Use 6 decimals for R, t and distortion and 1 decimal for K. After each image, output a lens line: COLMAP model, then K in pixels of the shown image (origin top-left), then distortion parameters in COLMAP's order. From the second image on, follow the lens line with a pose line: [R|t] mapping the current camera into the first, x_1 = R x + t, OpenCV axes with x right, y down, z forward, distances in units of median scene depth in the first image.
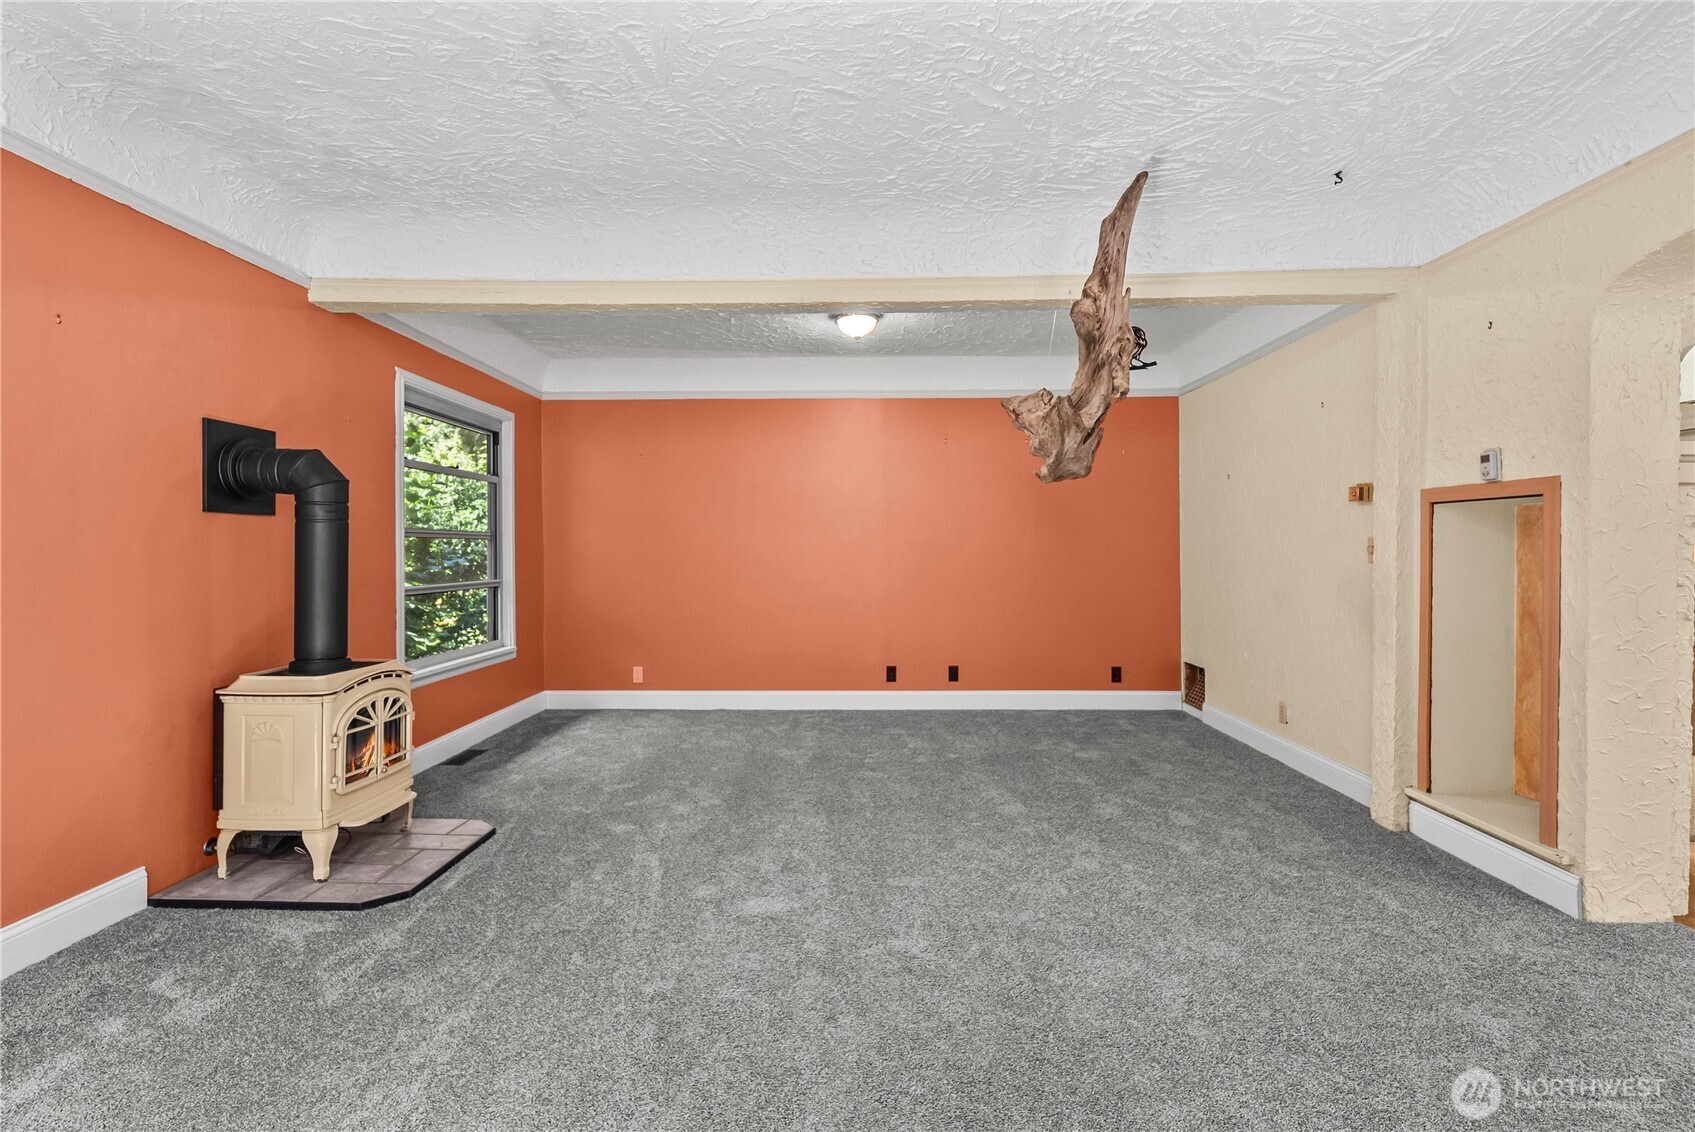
lens RADIAL K [[794.4, 0, 845.4], [0, 794.4, 552.5], [0, 0, 1]] dist [-0.004690, 0.001689]
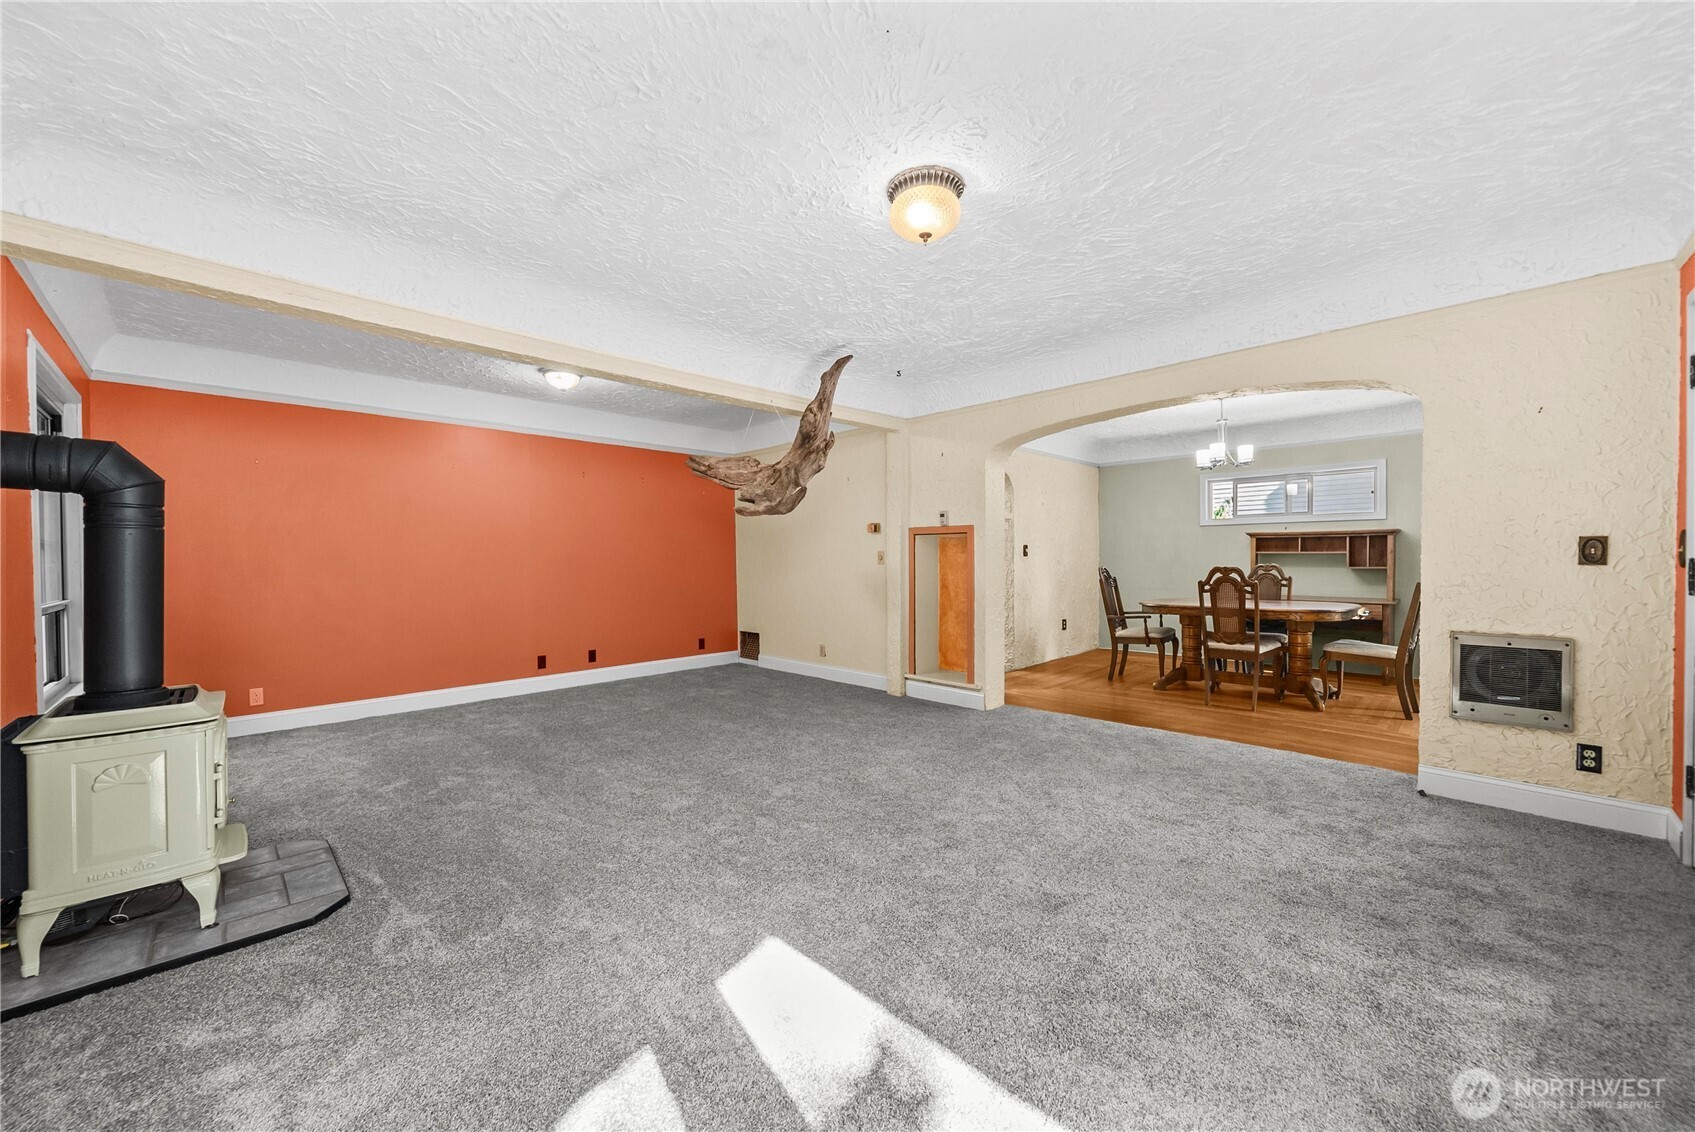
lens RADIAL K [[634.9, 0, 849.8], [0, 634.9, 564.2], [0, 0, 1]] dist [-0.009345, -0.000077]
pose [[0.687577, -0.011128, 0.726026, -0.610511], [0.010840, 0.999928, 0.005061, 0.005211], [-0.726030, 0.004391, 0.687649, -0.020446]]
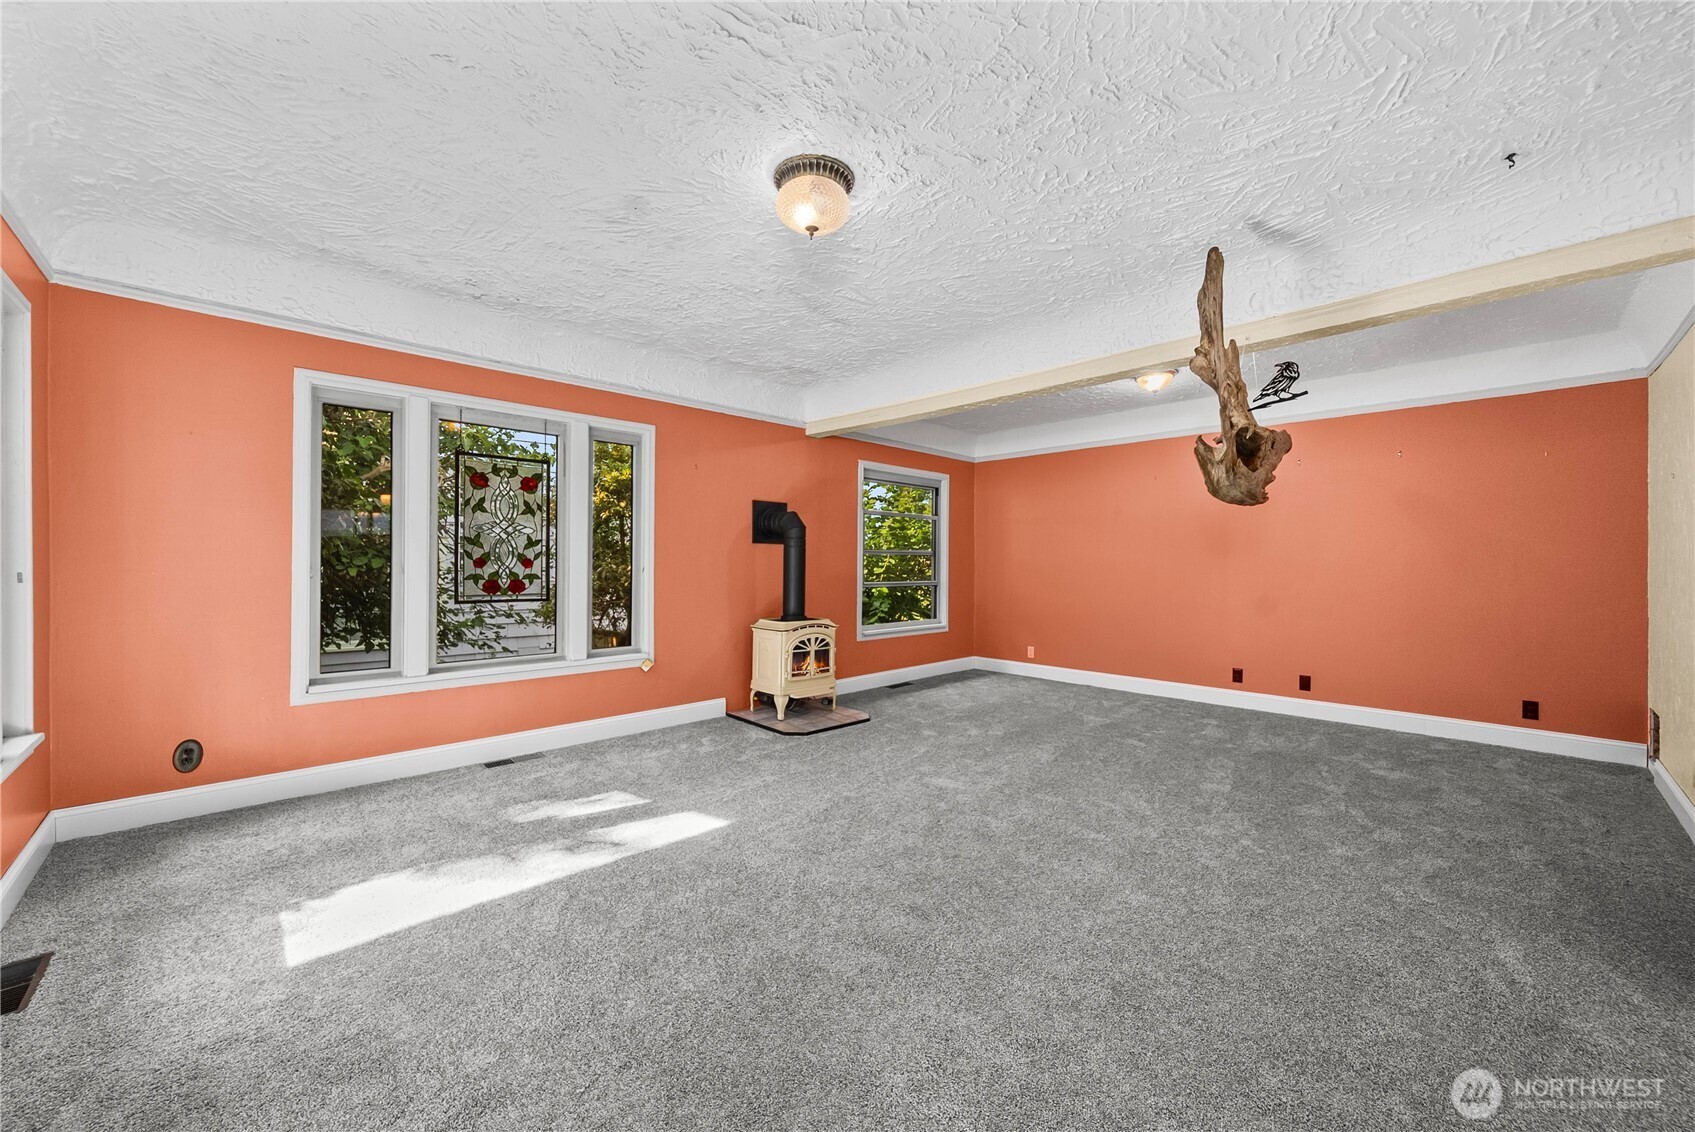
lens RADIAL K [[634.9, 0, 835.2], [0, 634.9, 563.2], [0, 0, 1]] dist [-0.009345, -0.000077]
pose [[0.700616, 0.007861, -0.713495, 0.561245], [-0.010549, 0.999944, 0.000659, -0.000117], [0.713461, 0.007065, 0.700660, -0.057058]]
